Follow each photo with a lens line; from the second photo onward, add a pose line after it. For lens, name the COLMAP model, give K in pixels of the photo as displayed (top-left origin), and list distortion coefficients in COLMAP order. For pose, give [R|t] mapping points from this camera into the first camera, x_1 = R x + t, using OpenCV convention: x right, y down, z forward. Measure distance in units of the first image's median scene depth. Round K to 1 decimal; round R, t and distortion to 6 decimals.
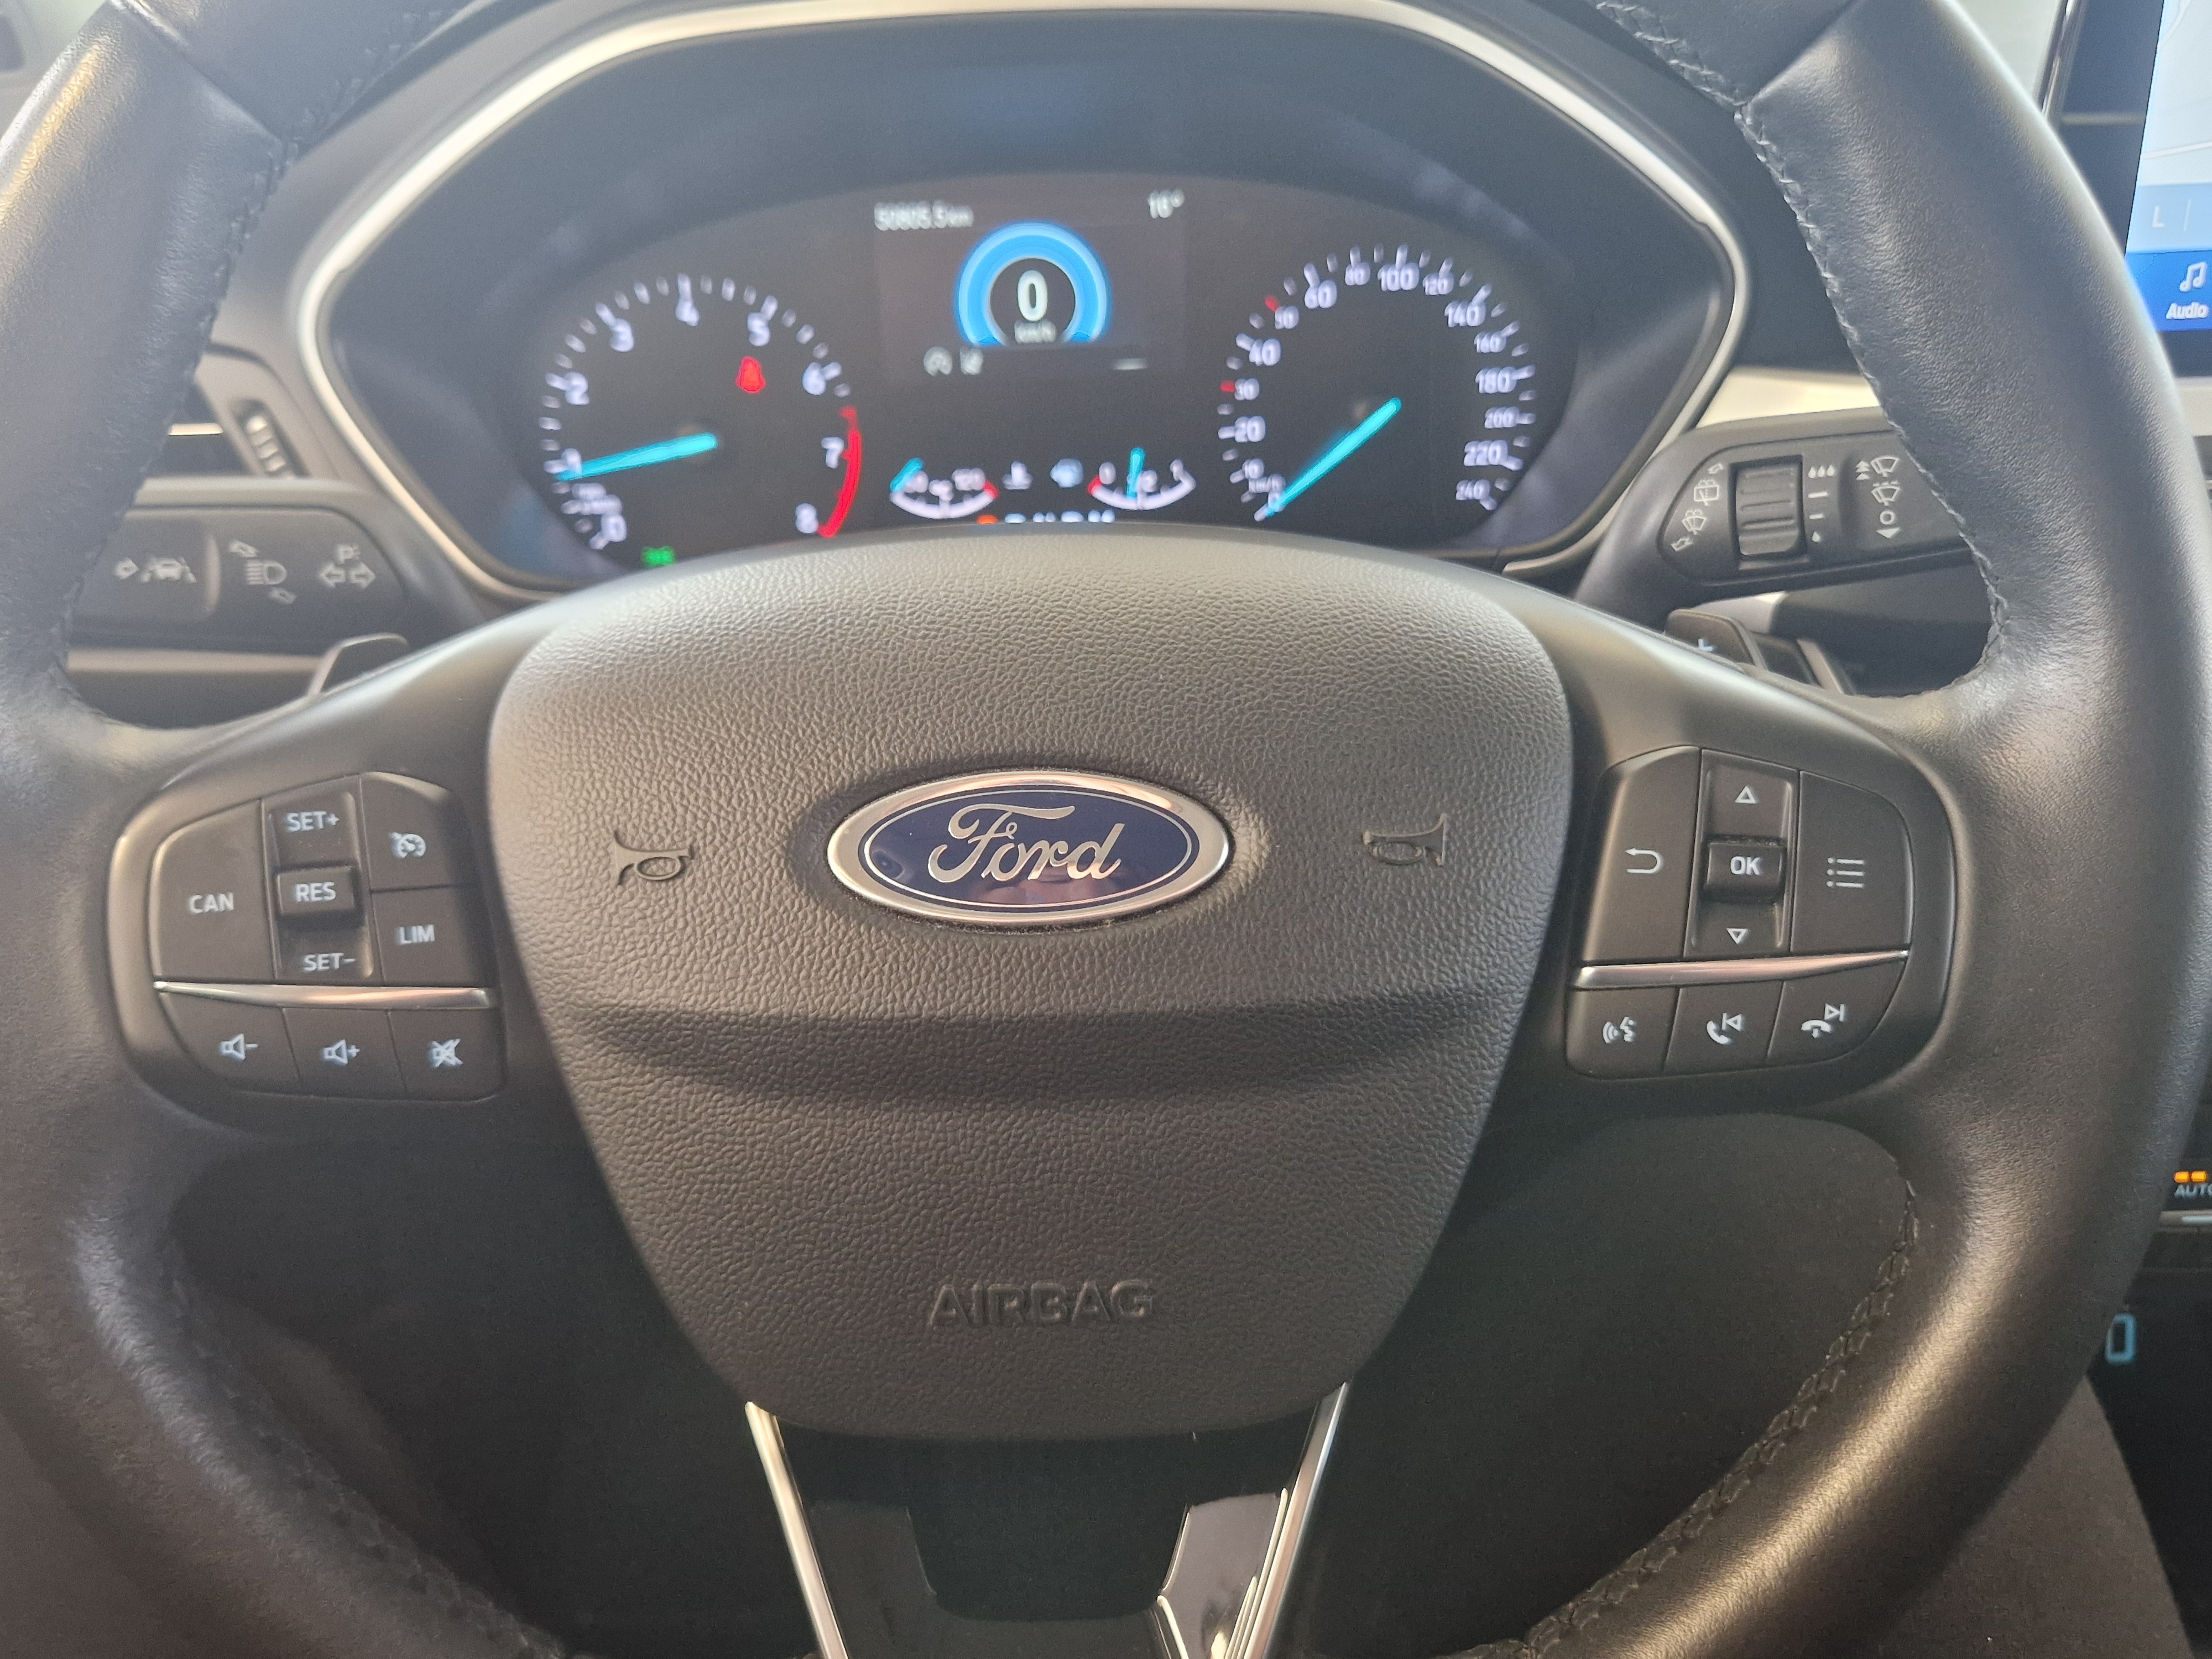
lens RADIAL K [[1880.3, 0, 1100.7], [0, 1880.3, 850.2], [0, 0, 1]] dist [0.059351, -0.077081]
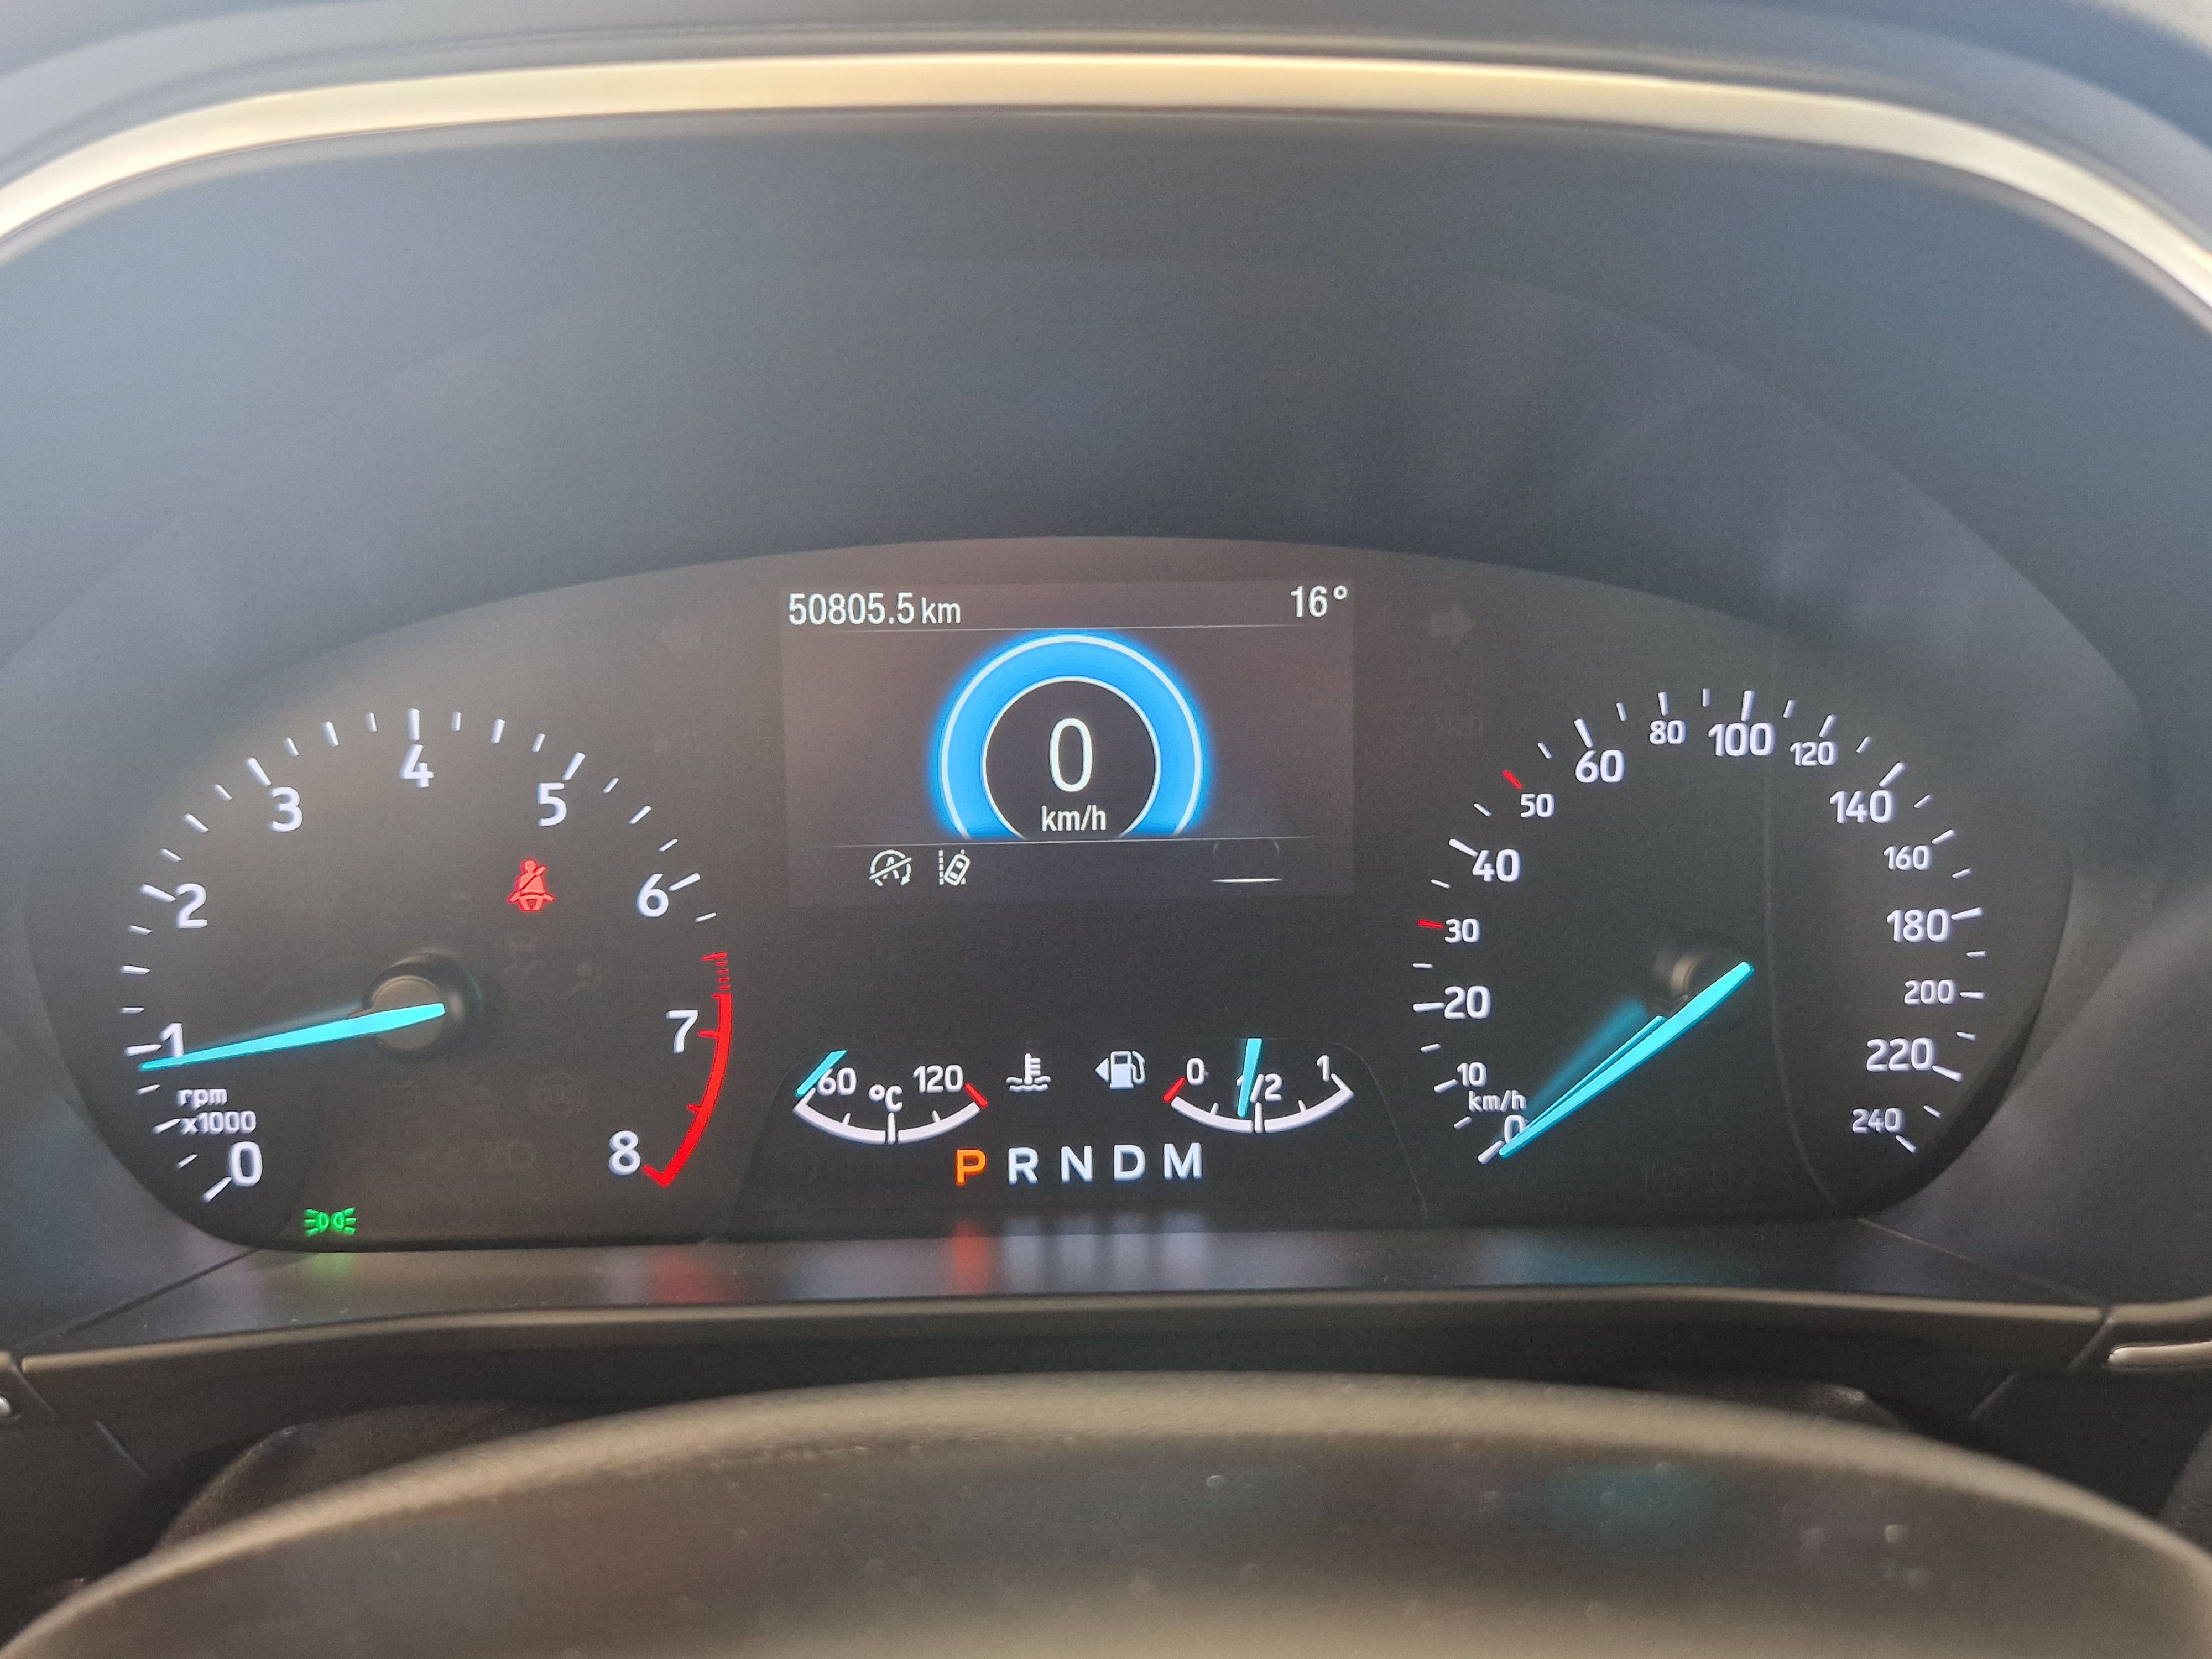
lens RADIAL K [[1880.3, 0, 1125.2], [0, 1880.3, 842.7], [0, 0, 1]] dist [0.059351, -0.077081]
pose [[0.999075, 0.022451, 0.036666, -0.039426], [-0.013144, 0.971495, -0.236695, -0.140070], [-0.040935, 0.235994, 0.970892, 0.478144]]
